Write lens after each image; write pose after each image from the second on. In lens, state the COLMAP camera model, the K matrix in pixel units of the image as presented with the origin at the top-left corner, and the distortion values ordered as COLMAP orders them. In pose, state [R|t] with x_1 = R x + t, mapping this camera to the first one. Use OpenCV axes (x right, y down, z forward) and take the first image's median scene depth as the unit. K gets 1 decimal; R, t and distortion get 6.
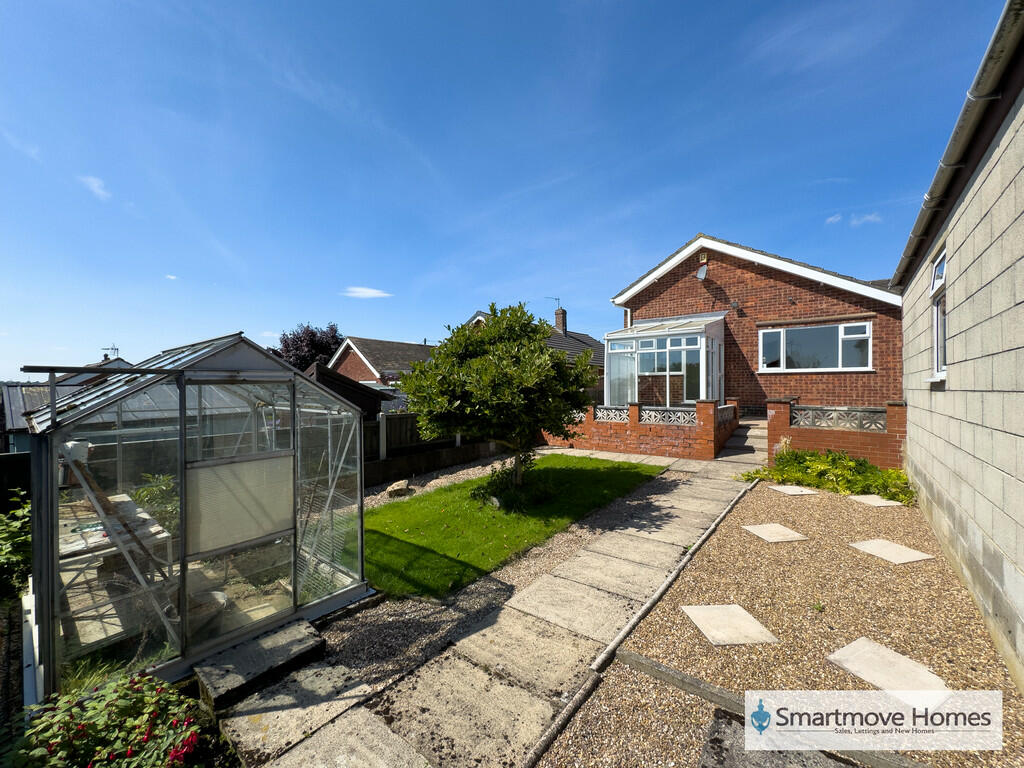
lens RADIAL K [[409.3, 0, 505.0], [0, 409.3, 382.5], [0, 0, 1]] dist [-0.008233, 0.000586]
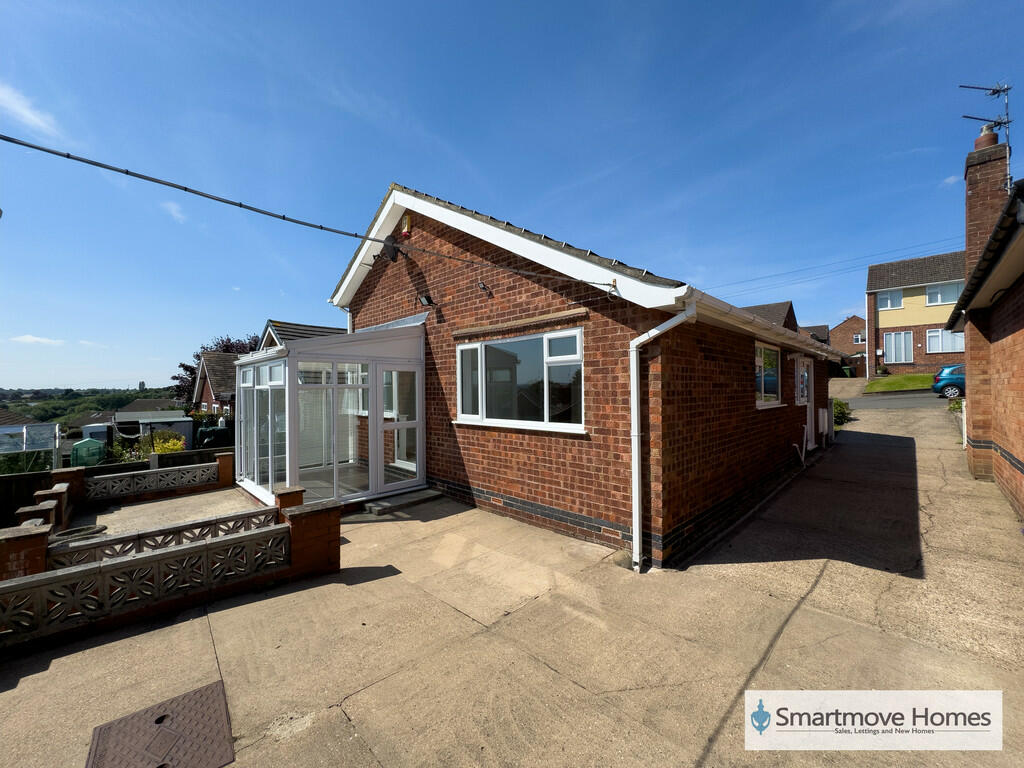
lens RADIAL K [[409.3, 0, 516.7], [0, 409.3, 389.3], [0, 0, 1]] dist [-0.008233, 0.000586]
pose [[0.992851, -0.009521, -0.118983, 0.781662], [0.010661, 0.999903, 0.008951, -0.074586], [0.118886, -0.010156, 0.992856, 0.465814]]
